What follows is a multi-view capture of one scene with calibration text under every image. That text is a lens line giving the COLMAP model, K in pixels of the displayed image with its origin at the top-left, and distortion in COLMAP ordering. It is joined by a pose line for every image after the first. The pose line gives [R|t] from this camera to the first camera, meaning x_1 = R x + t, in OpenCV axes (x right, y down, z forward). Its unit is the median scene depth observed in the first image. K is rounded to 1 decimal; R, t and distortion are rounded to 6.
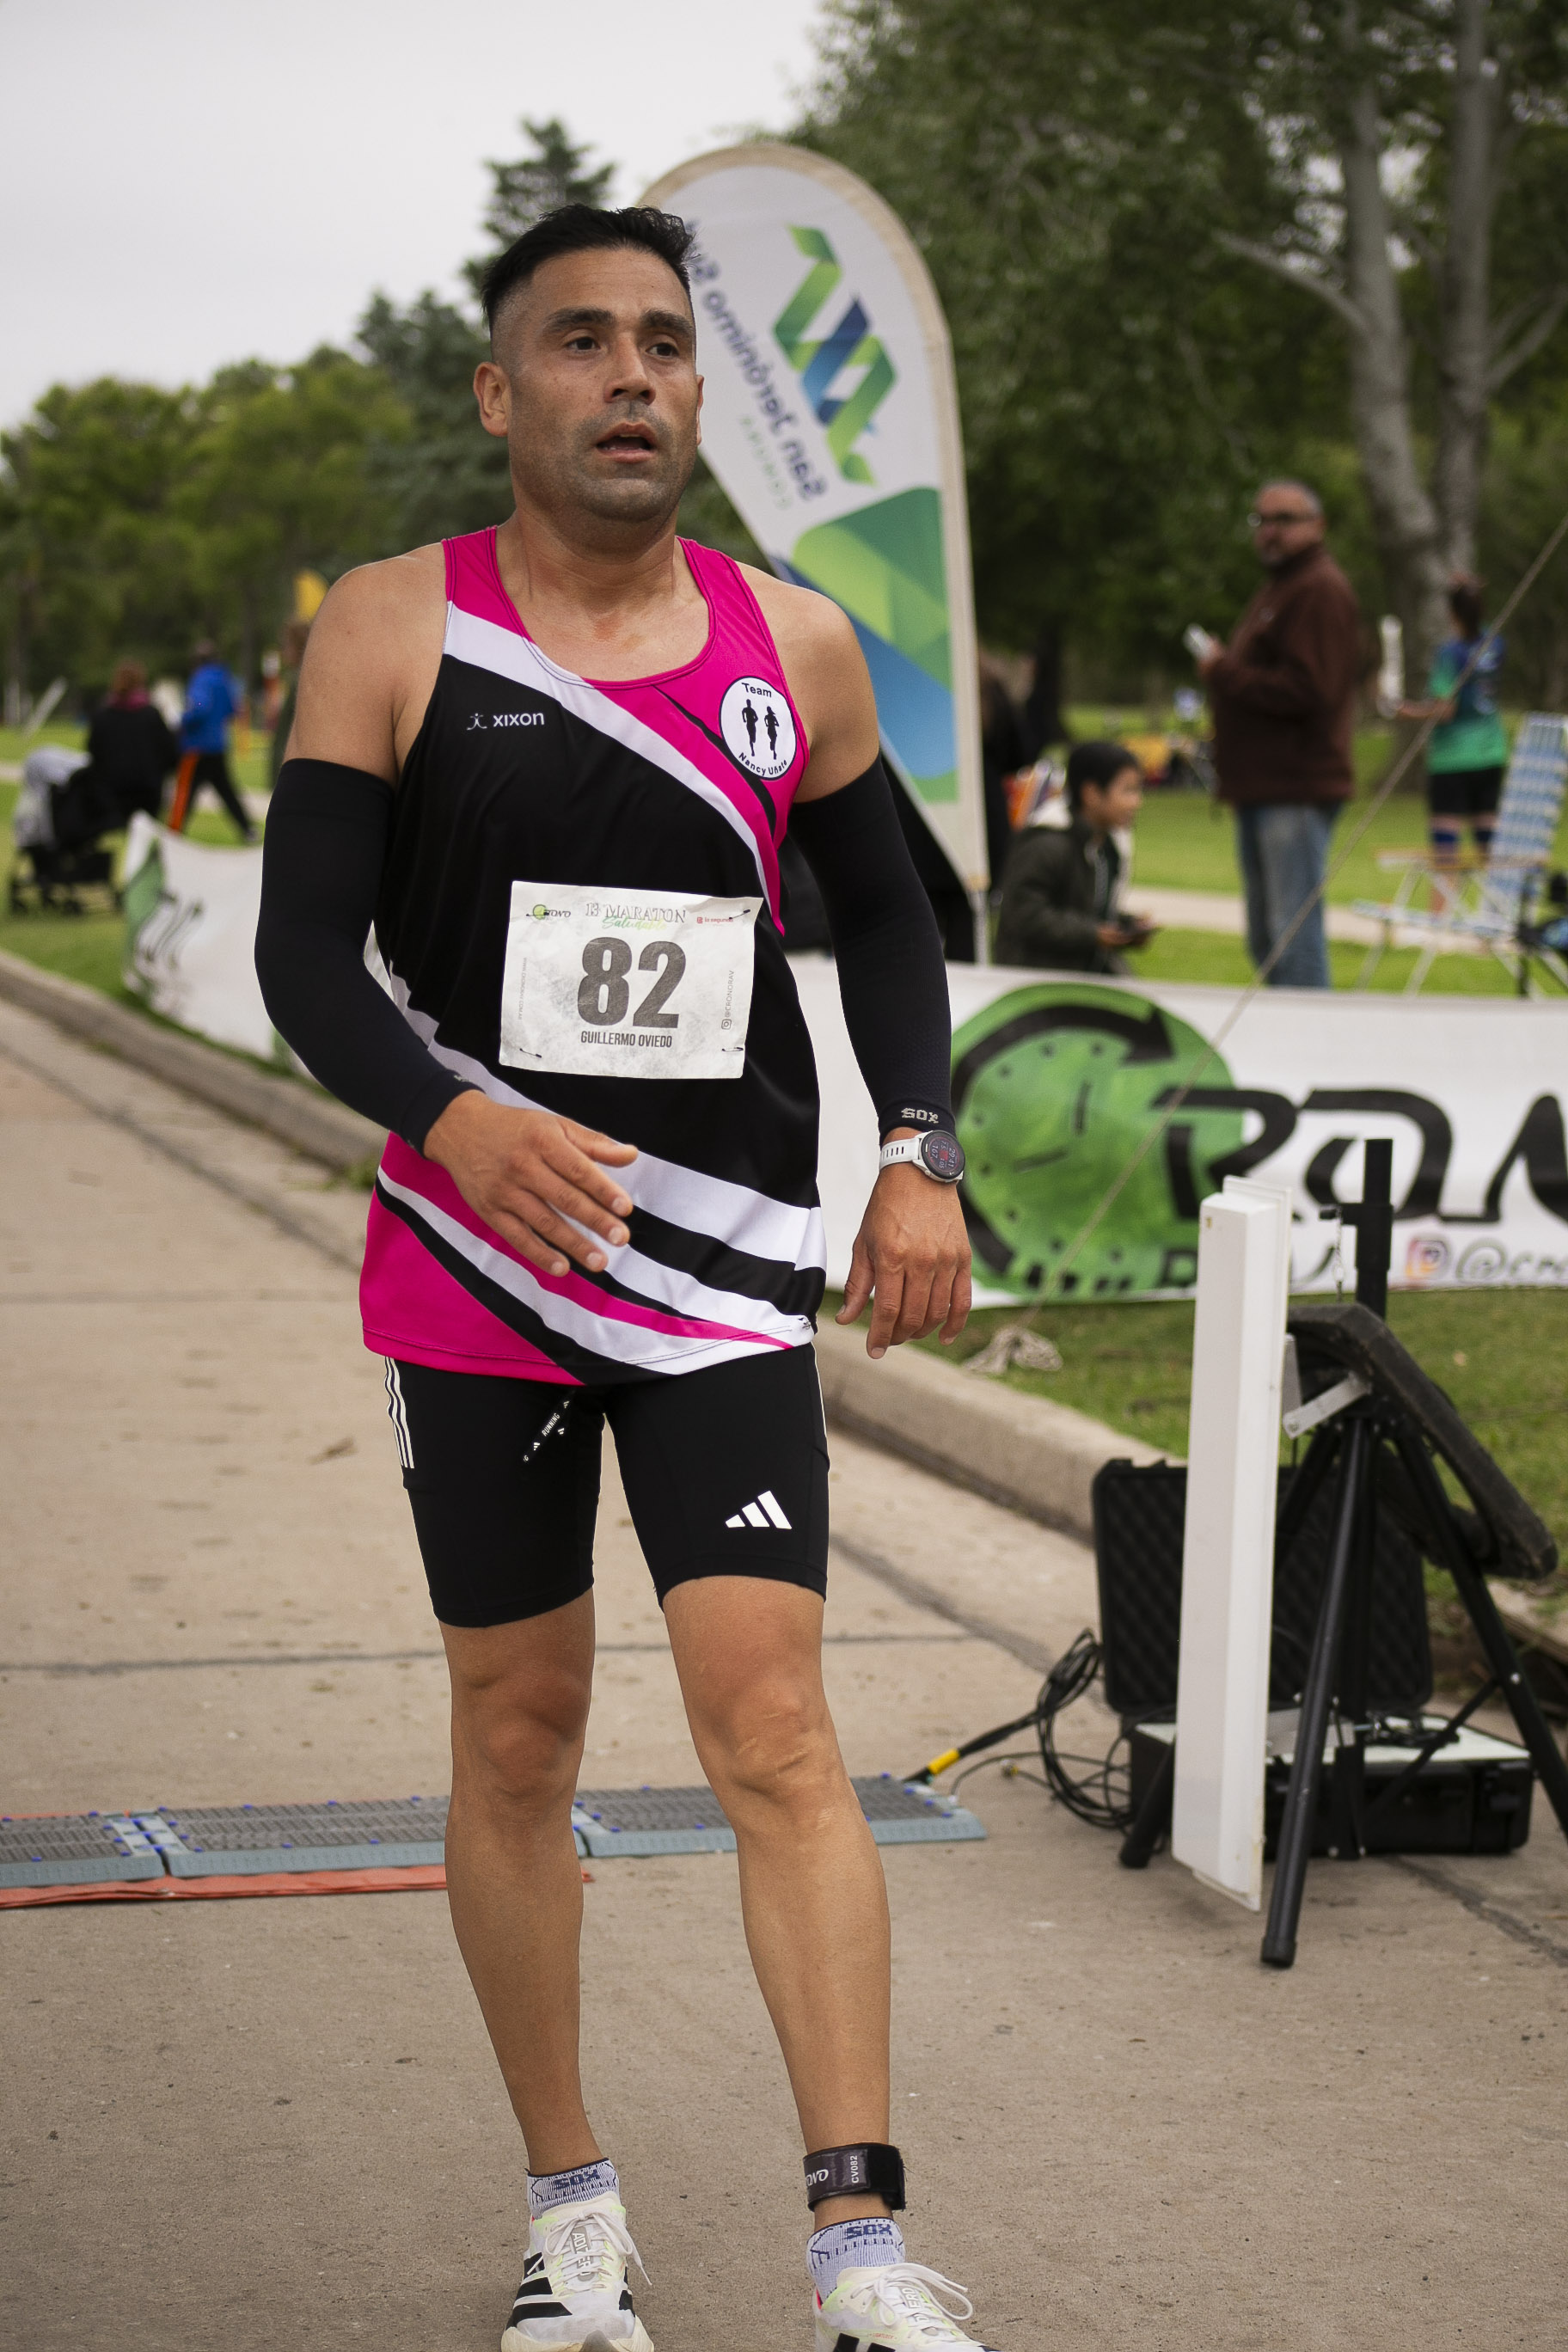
lens RADIAL K [[5324.9, 0, 780.8], [0, 5324.9, 1183.8], [0, 0, 1]] dist [-0.087204, 0.623260]
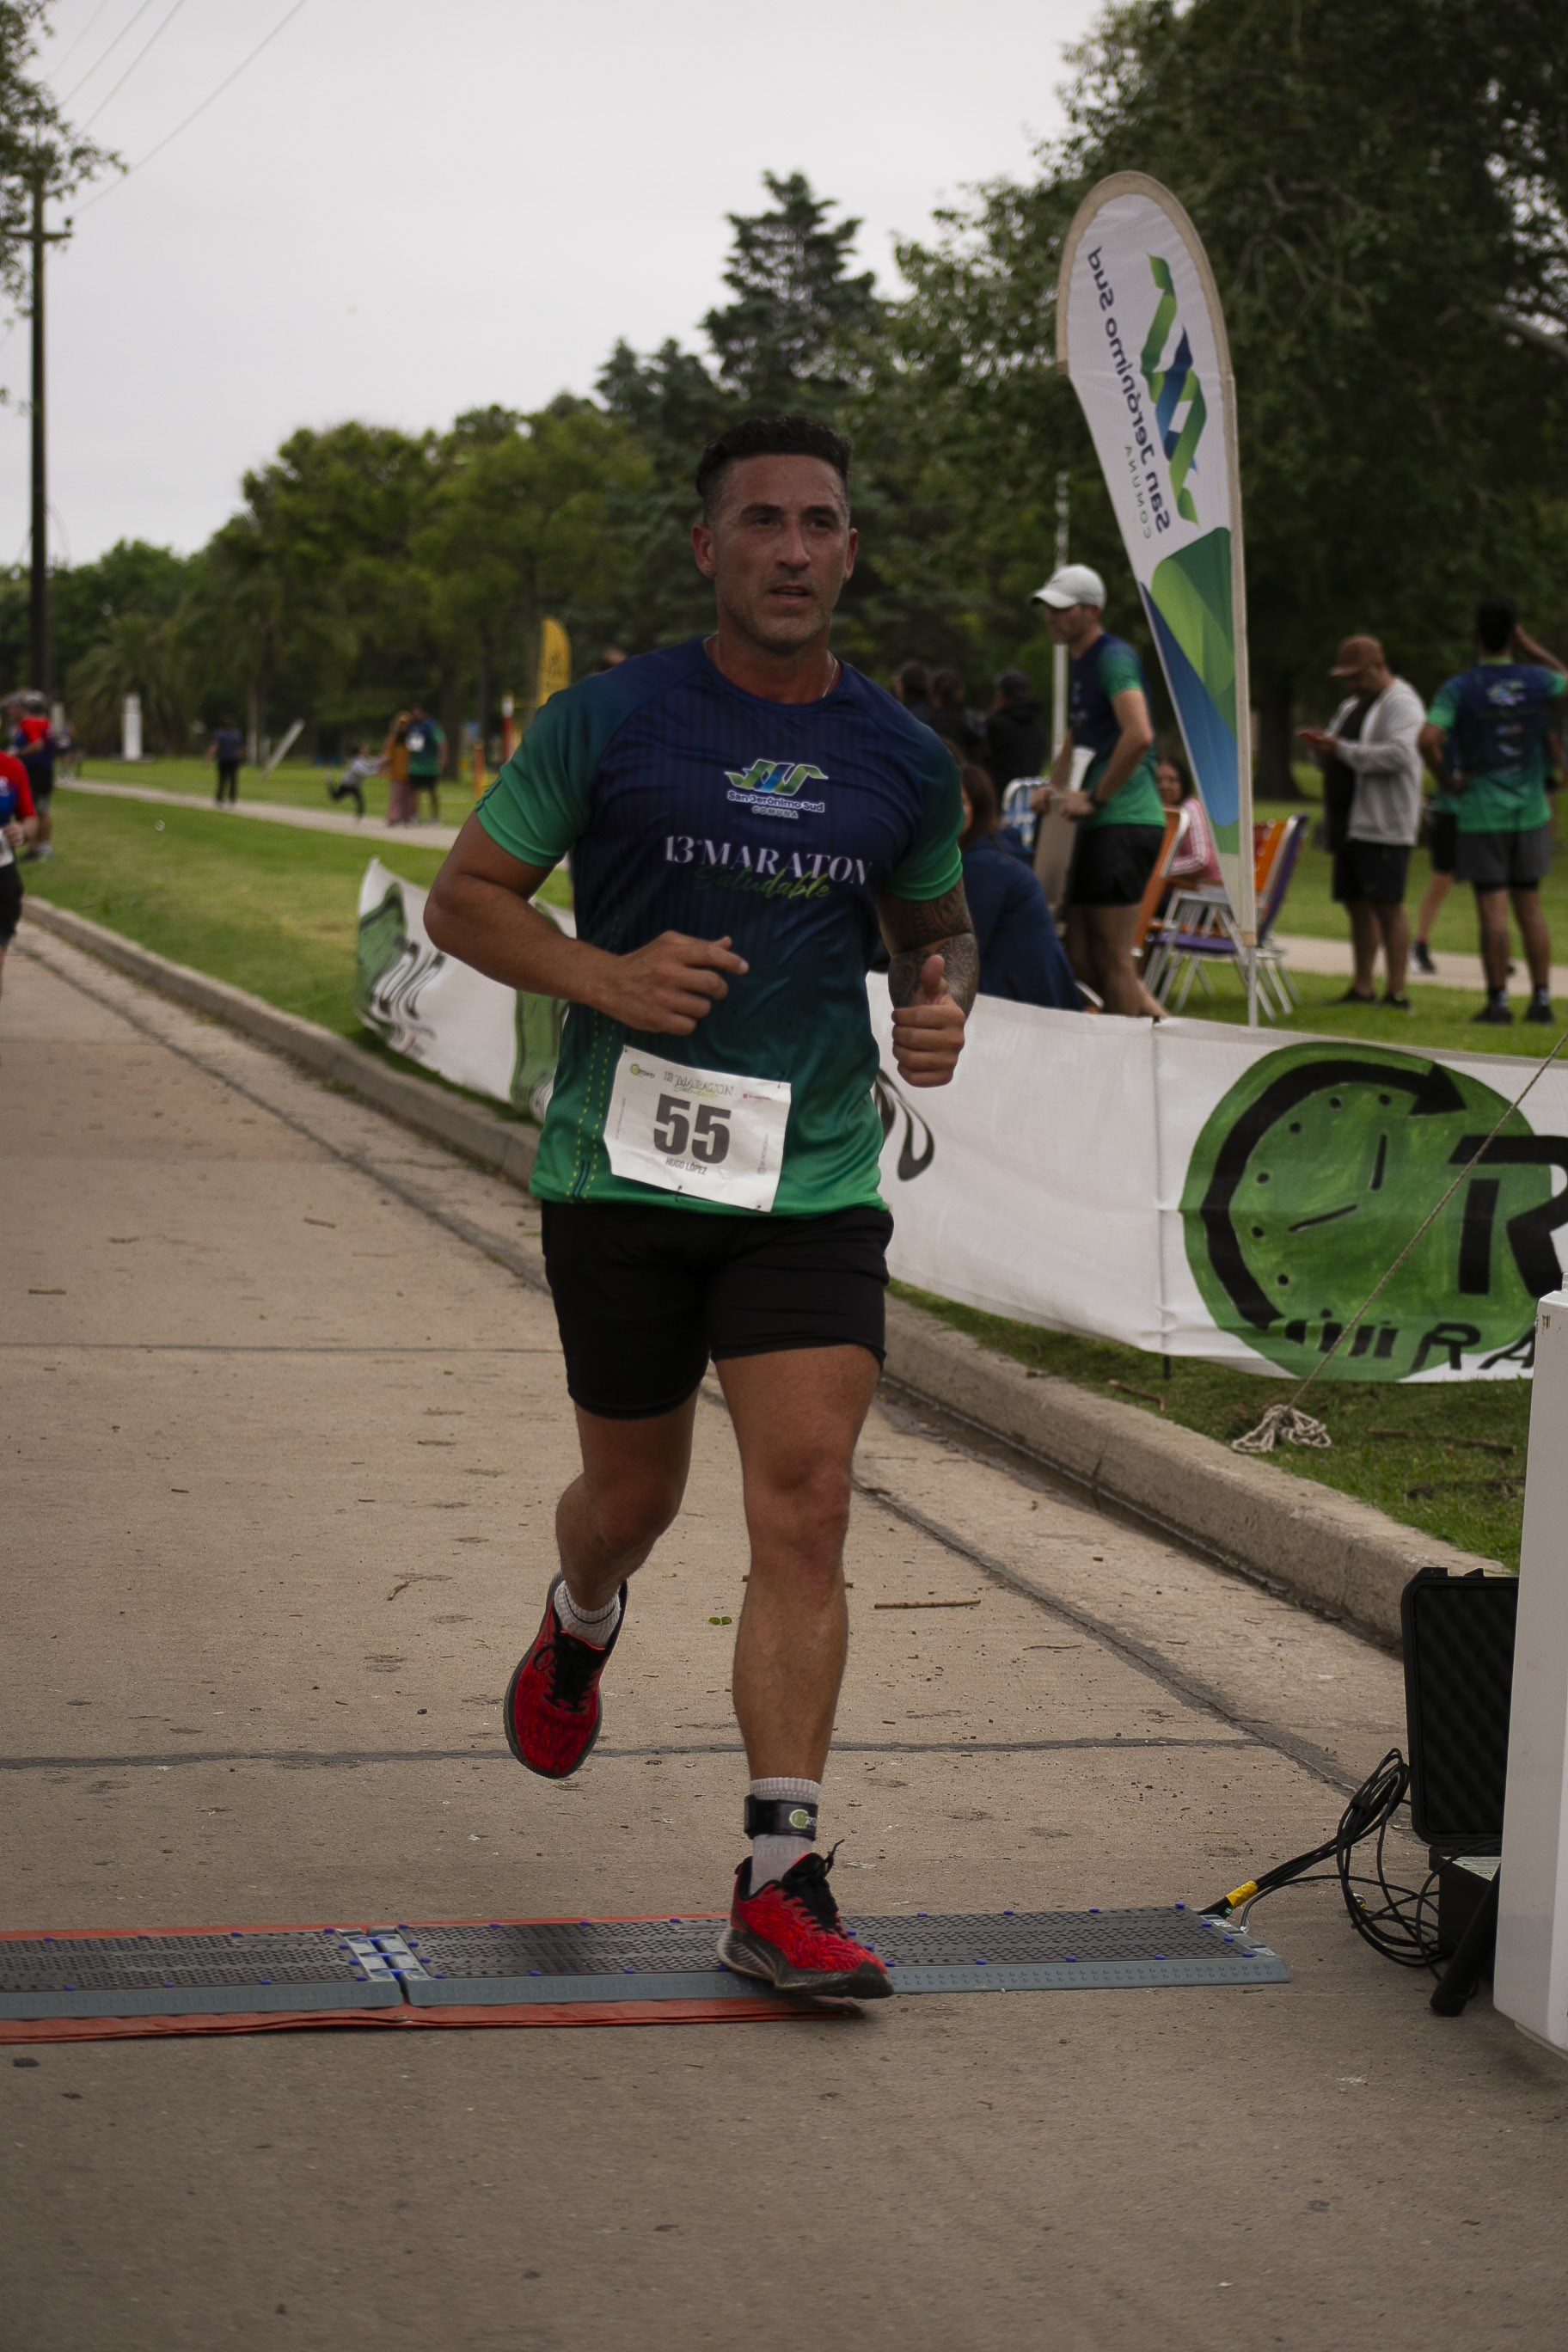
lens RADIAL K [[5200.9, 0, 785.9], [0, 5200.9, 1181.8], [0, 0, 1]] dist [-0.090970, 0.374793]
pose [[0.999043, 0.019279, -0.039265, -0.015677], [-0.019573, 0.999783, -0.007093, -0.007495], [0.039120, 0.007855, 0.999204, 0.092999]]
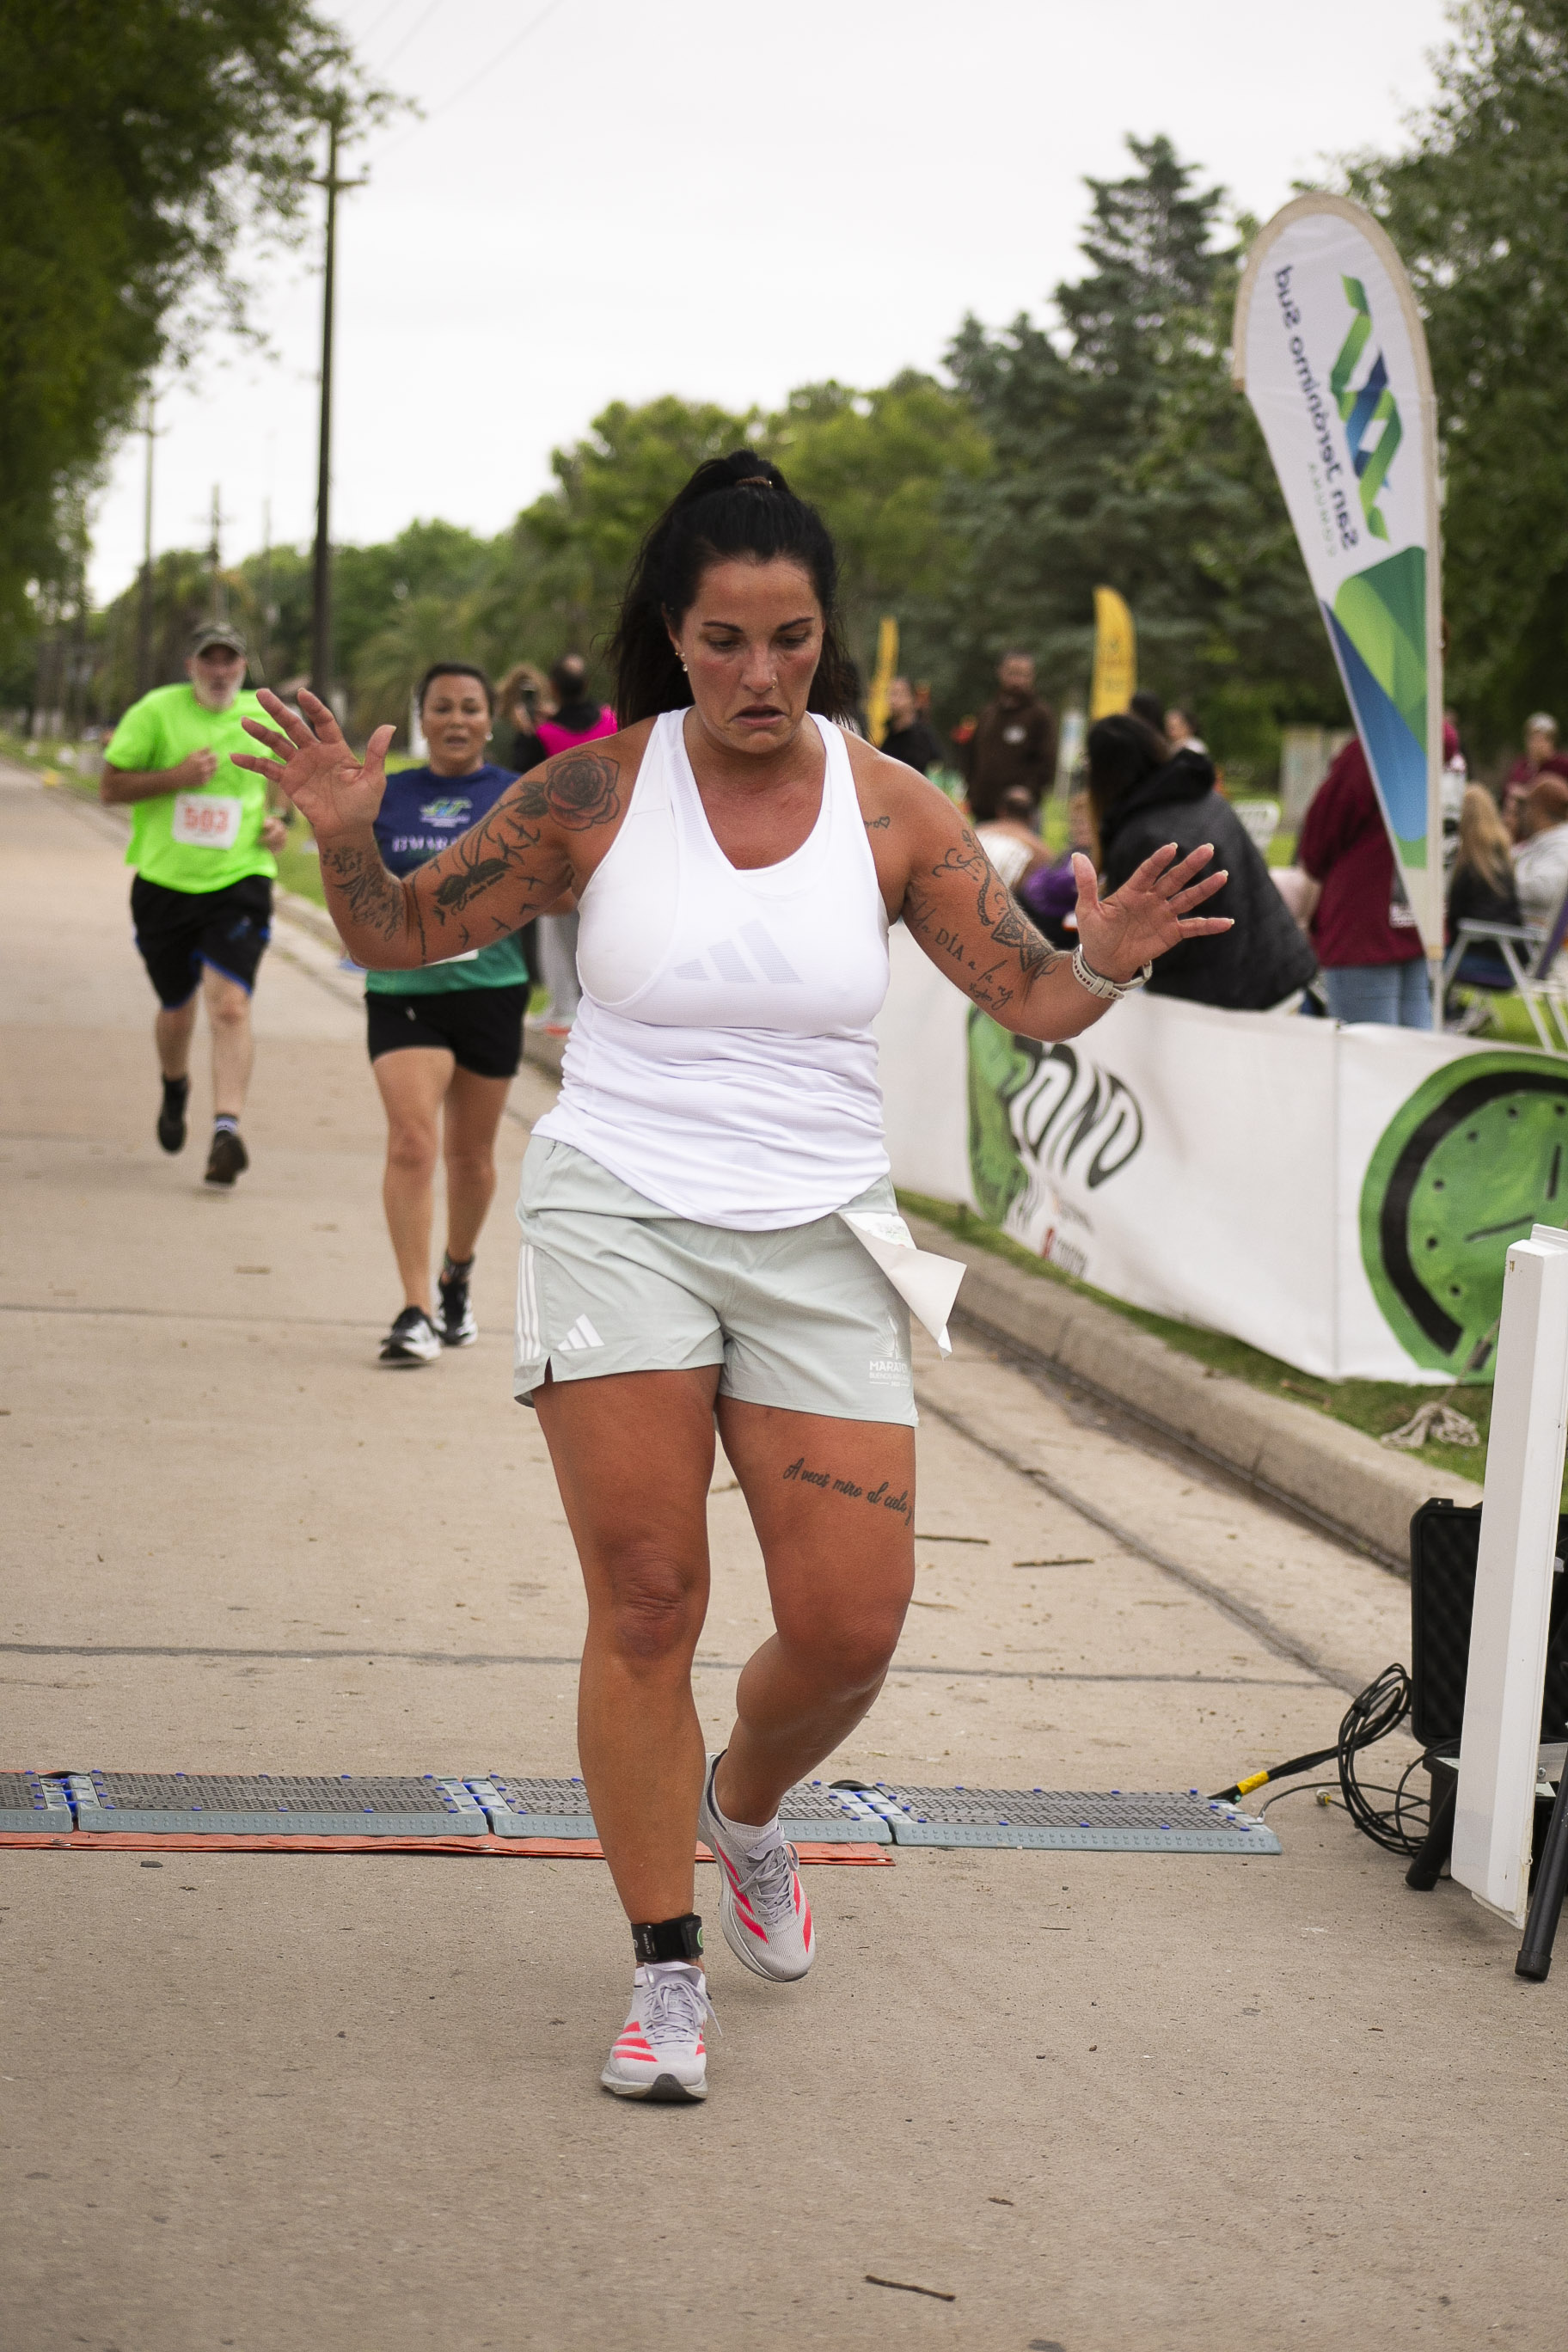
lens RADIAL K [[5880.4, 0, 787.4], [0, 5880.4, 1175.8], [0, 0, 1]] dist [0.021060, 0.910671]
pose [[0.993334, 0.050964, -0.103397, 0.055141], [-0.053090, 0.998429, -0.017917, 0.017167], [0.102322, 0.023287, 0.994479, -0.151141]]
